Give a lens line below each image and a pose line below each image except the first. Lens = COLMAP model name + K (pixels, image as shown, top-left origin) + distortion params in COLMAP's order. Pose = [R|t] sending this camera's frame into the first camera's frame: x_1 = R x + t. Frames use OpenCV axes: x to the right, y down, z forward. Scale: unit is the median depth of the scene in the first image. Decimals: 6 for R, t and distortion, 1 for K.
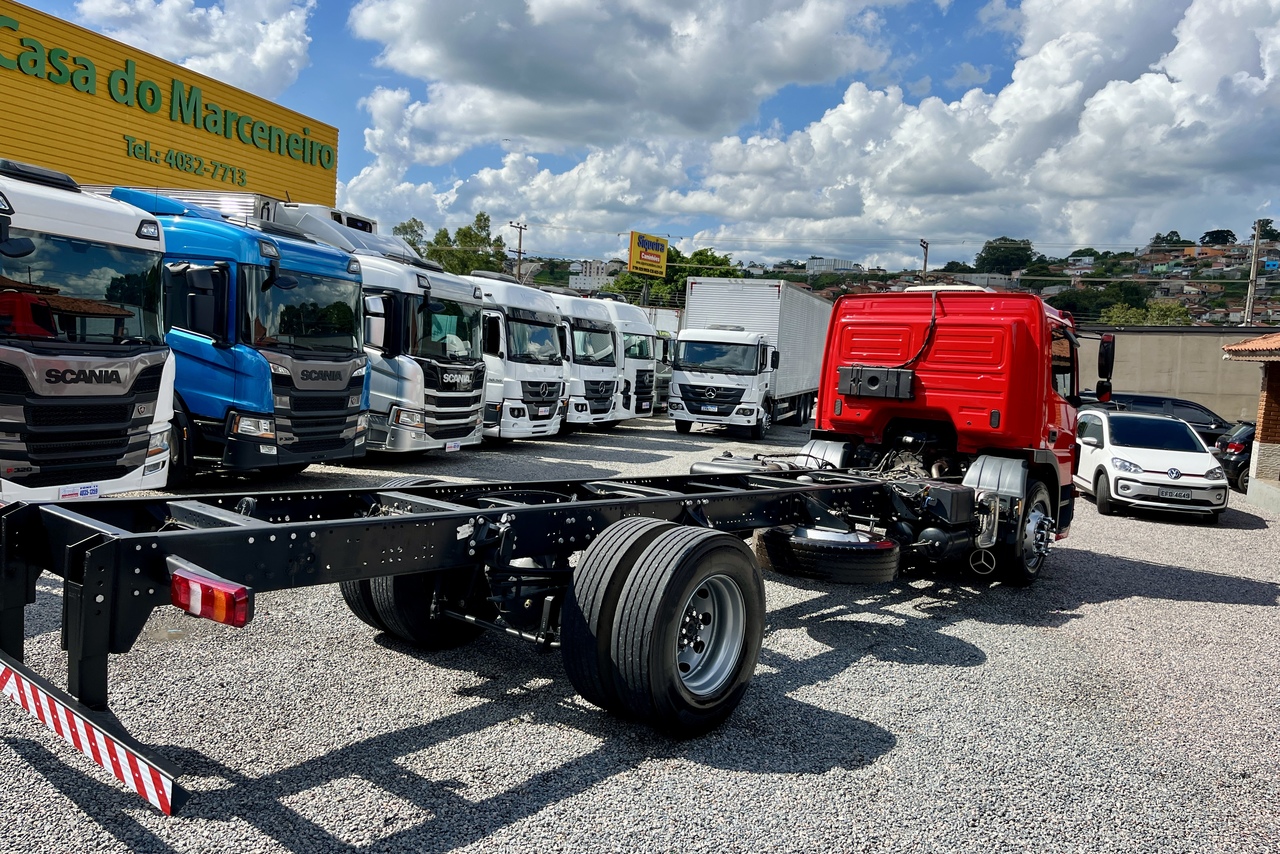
lens RADIAL K [[973.0, 0, 627.8], [0, 973.0, 425.8], [0, 0, 1]] dist [0.063365, -0.099823]
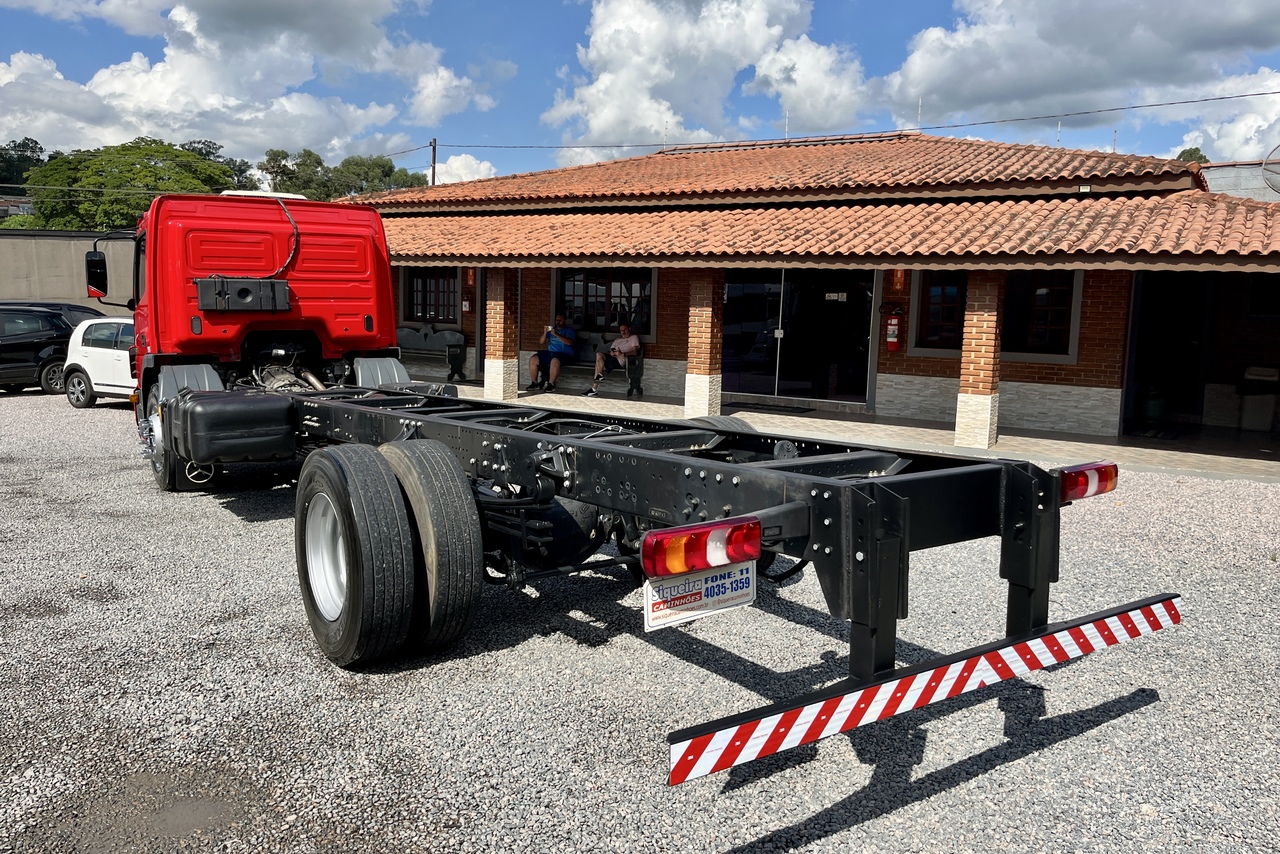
lens RADIAL K [[975.7, 0, 635.0], [0, 975.7, 430.0], [0, 0, 1]] dist [0.046422, -0.055186]
pose [[0.279400, -0.173663, 0.944339, -0.308202], [0.076429, 0.984409, 0.158419, -0.021086], [-0.957128, 0.027913, 0.288317, 0.215418]]
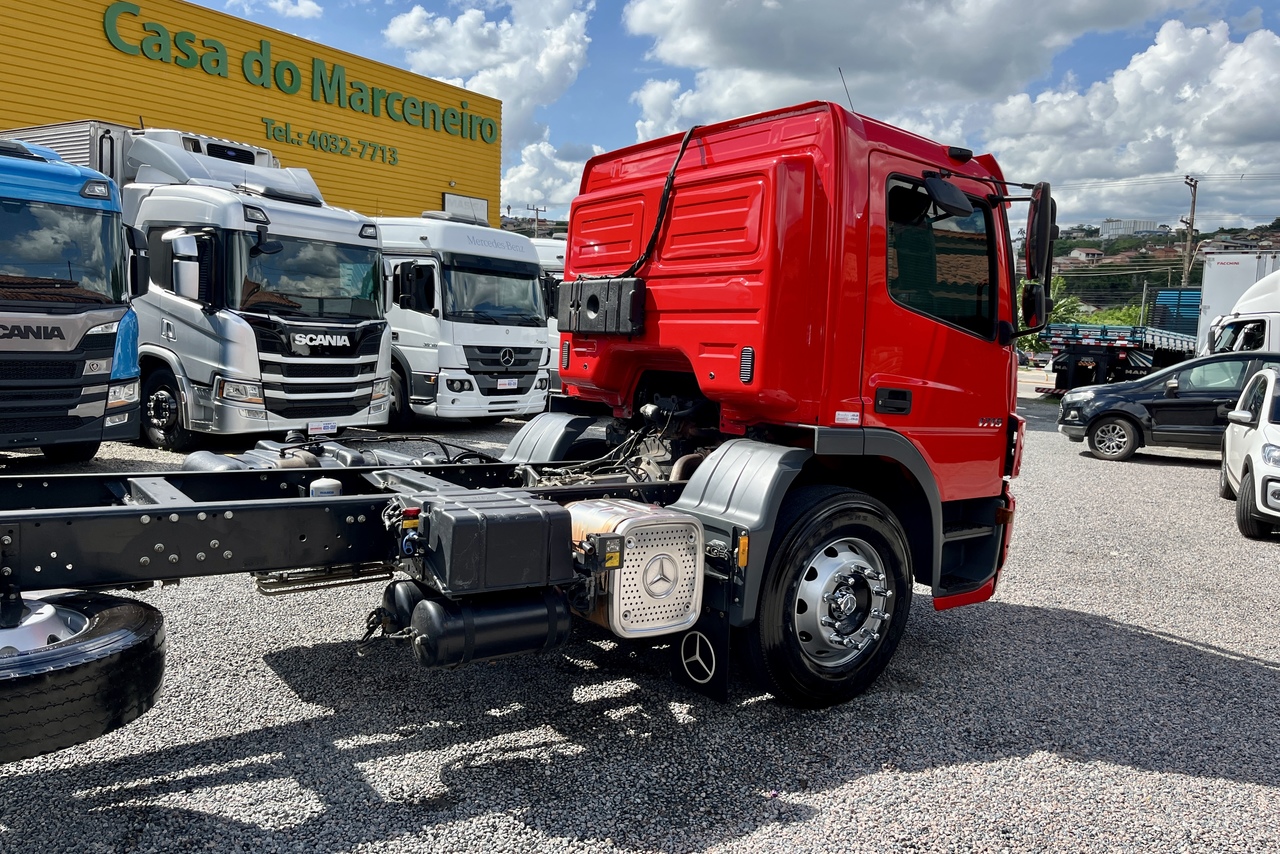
lens RADIAL K [[975.7, 0, 635.0], [0, 975.7, 430.0], [0, 0, 1]] dist [0.046422, -0.055186]
pose [[0.965001, -0.001019, -0.262245, 0.236267], [0.006355, 0.999790, 0.019499, 0.008184], [0.262170, -0.020484, 0.964804, 0.269362]]
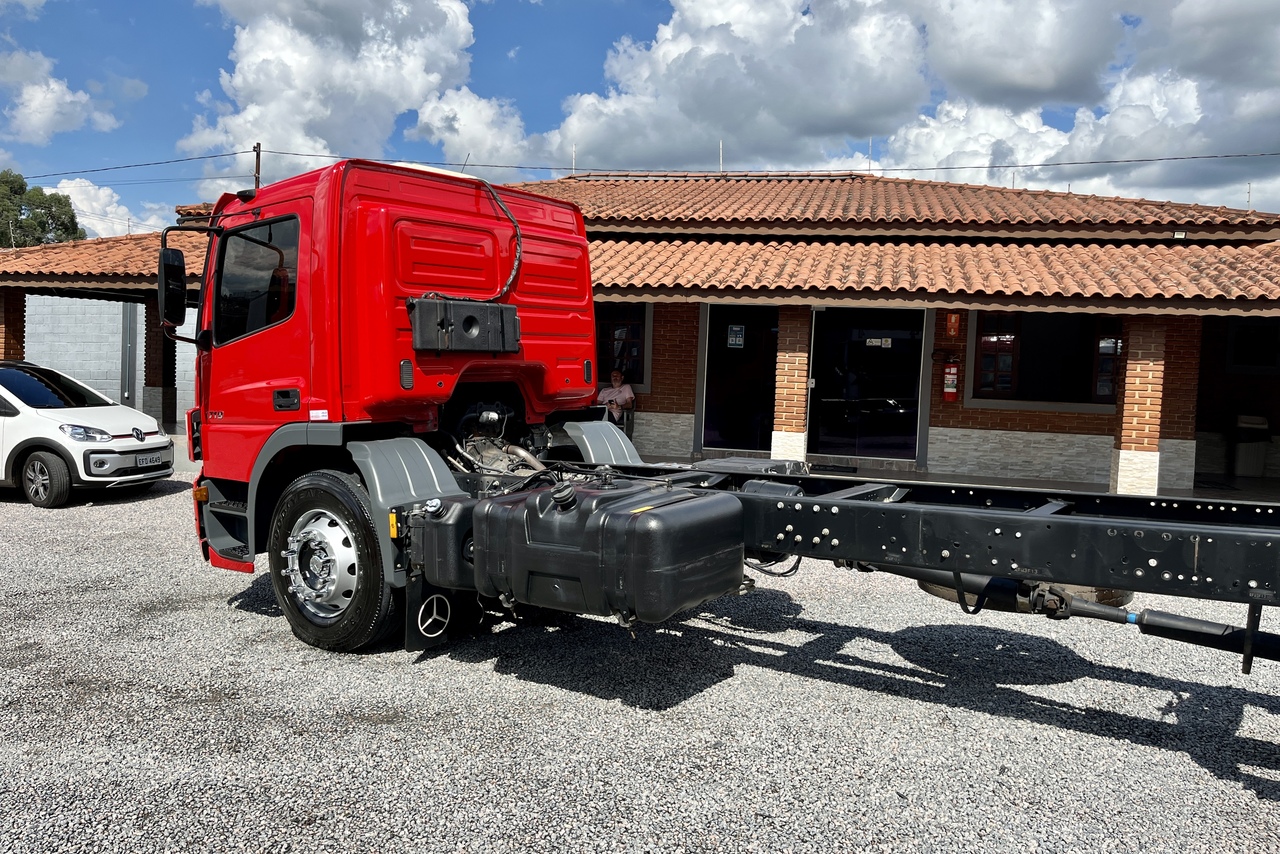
lens RADIAL K [[975.7, 0, 635.0], [0, 975.7, 430.0], [0, 0, 1]] dist [0.046422, -0.055186]
pose [[-0.061644, -0.130606, 0.989516, -0.191260], [0.050655, 0.989714, 0.133788, -0.031662], [-0.996812, 0.058371, -0.054394, 0.529366]]
